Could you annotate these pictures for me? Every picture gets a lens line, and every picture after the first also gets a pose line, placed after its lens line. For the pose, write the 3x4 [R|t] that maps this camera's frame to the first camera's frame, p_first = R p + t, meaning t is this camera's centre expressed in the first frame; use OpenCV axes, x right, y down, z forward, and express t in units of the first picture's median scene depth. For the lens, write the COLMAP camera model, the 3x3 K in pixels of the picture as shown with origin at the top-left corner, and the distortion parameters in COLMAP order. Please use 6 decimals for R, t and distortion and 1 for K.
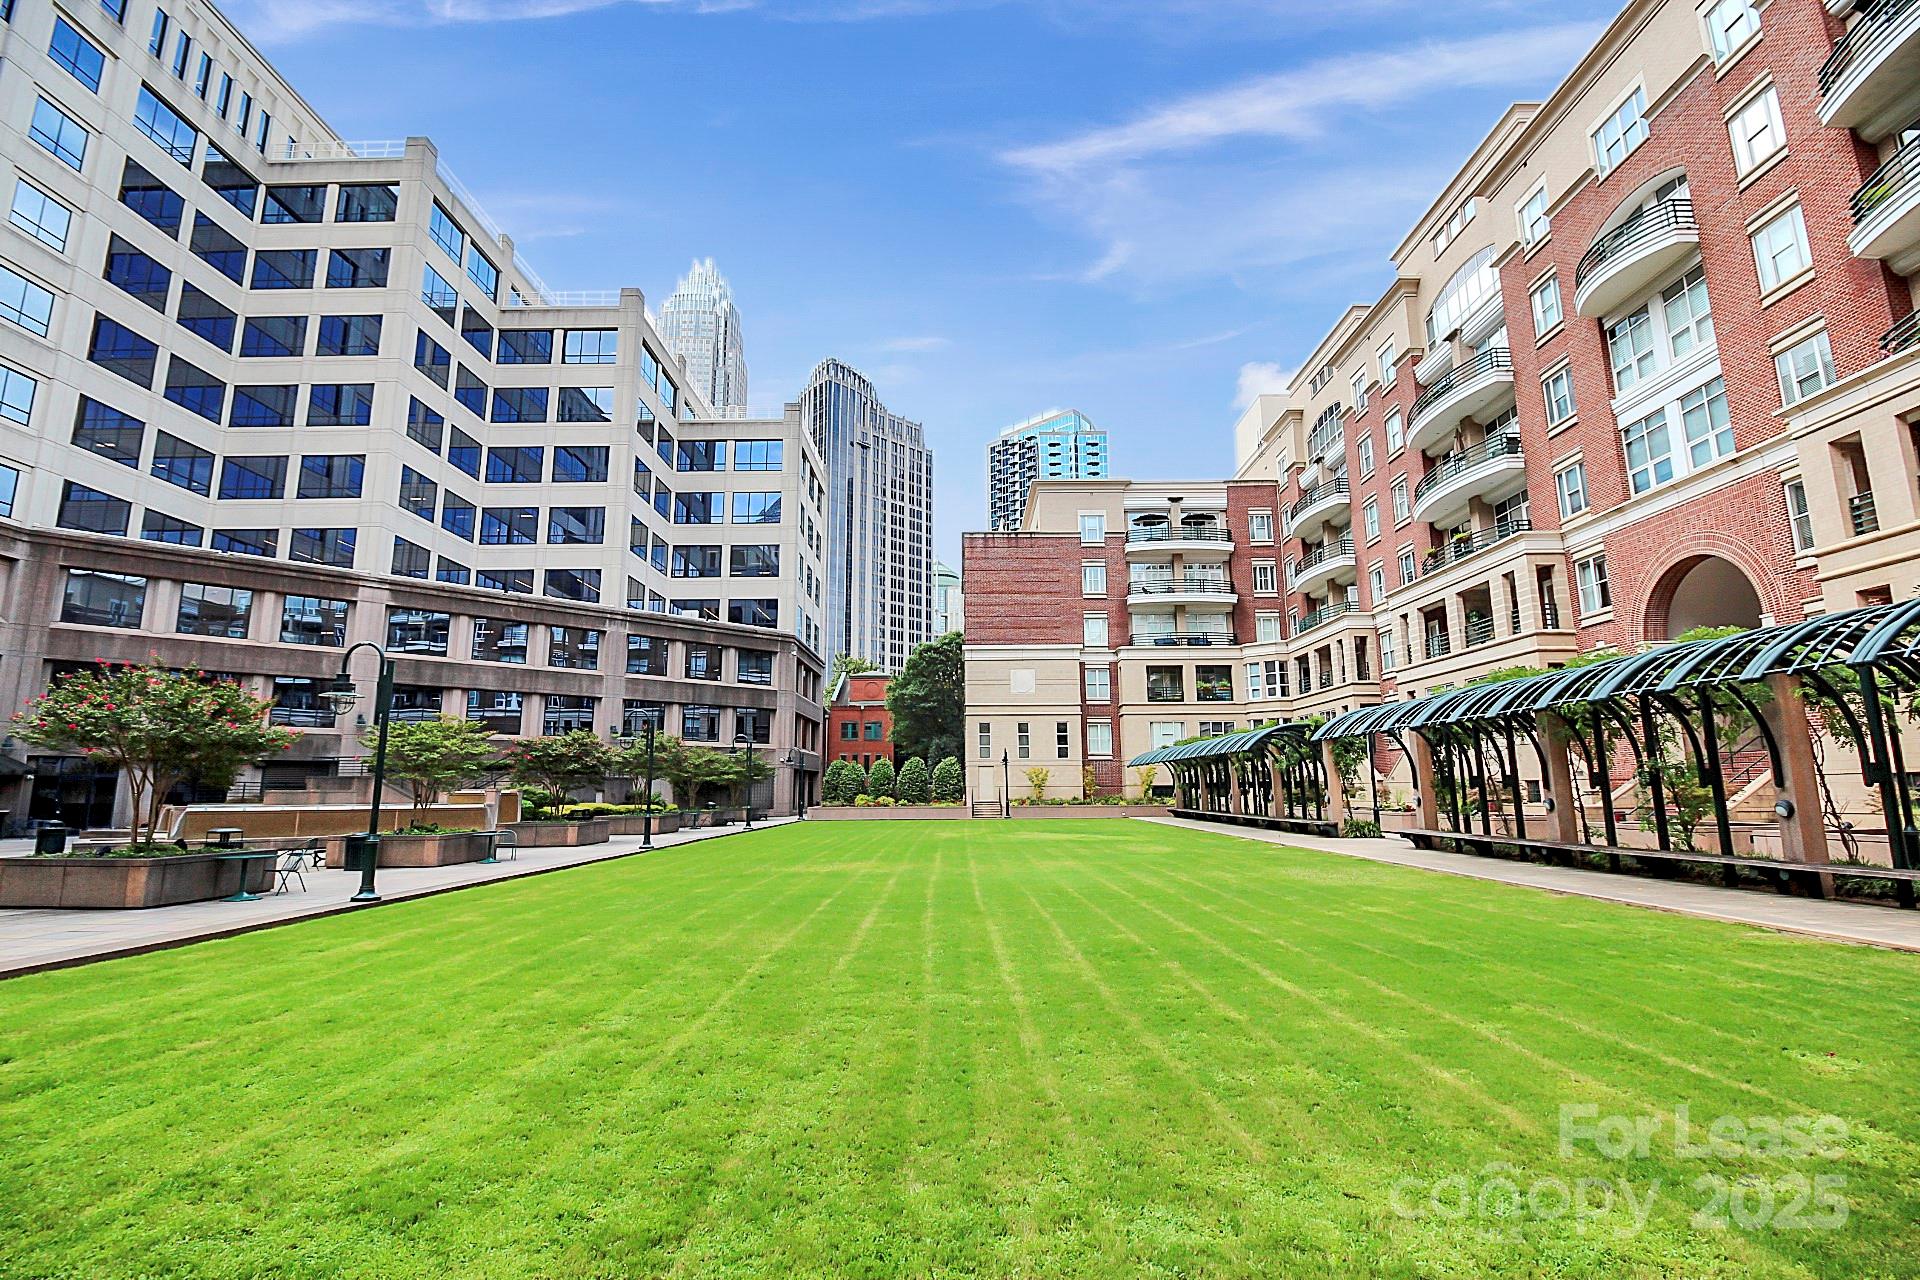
lens RADIAL K [[848.4, 0, 996.7], [0, 848.4, 647.9], [0, 0, 1]] dist [-0.001371, -0.000369]
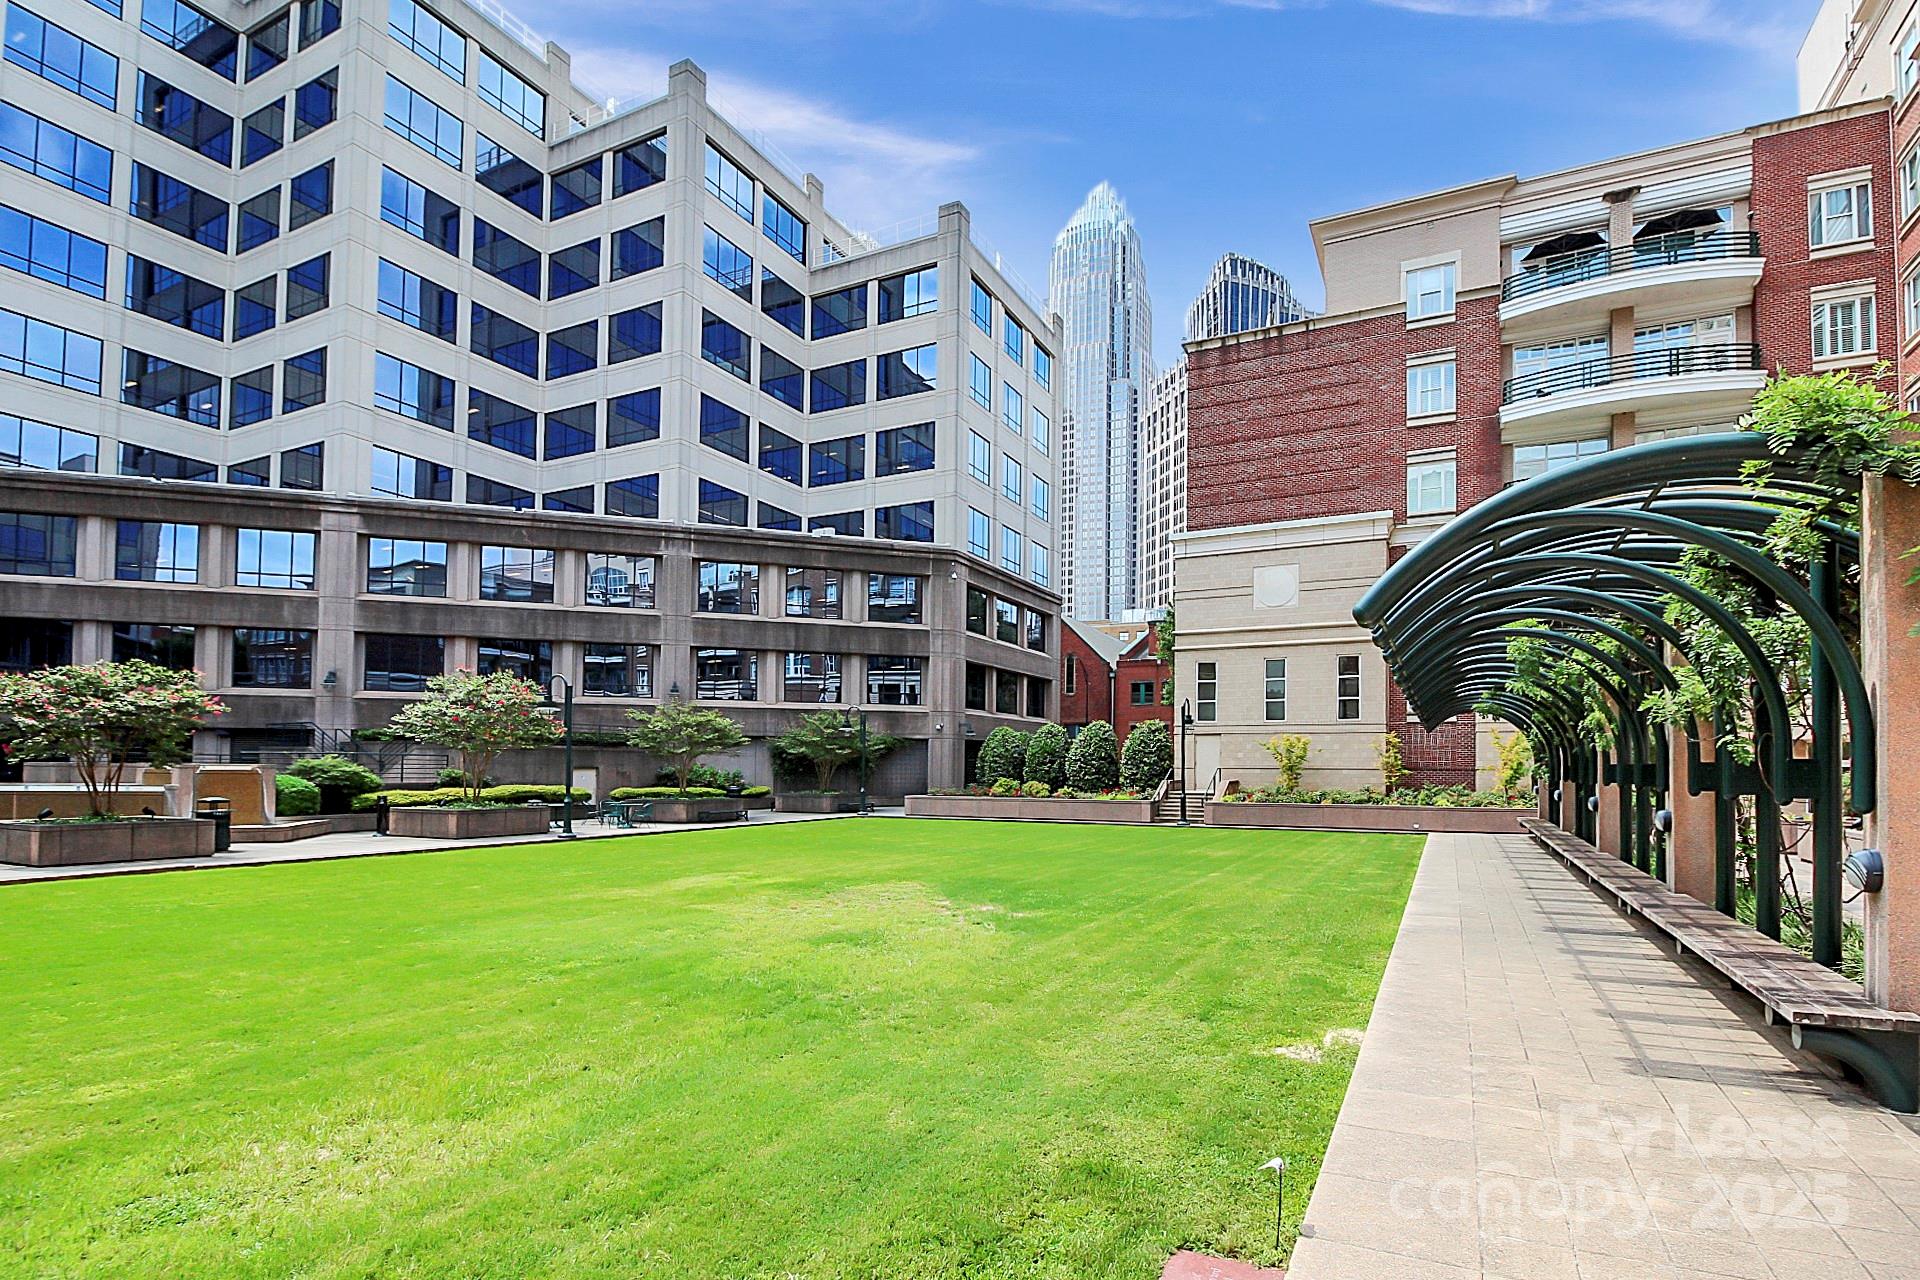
lens RADIAL K [[930.6, 0, 981.0], [0, 930.6, 744.5], [0, 0, 1]] dist [-0.003992, -0.004153]
pose [[0.885000, 0.000174, -0.465591, 0.137829], [0.064865, 0.990202, 0.123666, 0.051392], [0.461050, -0.139645, 0.876317, 0.328899]]
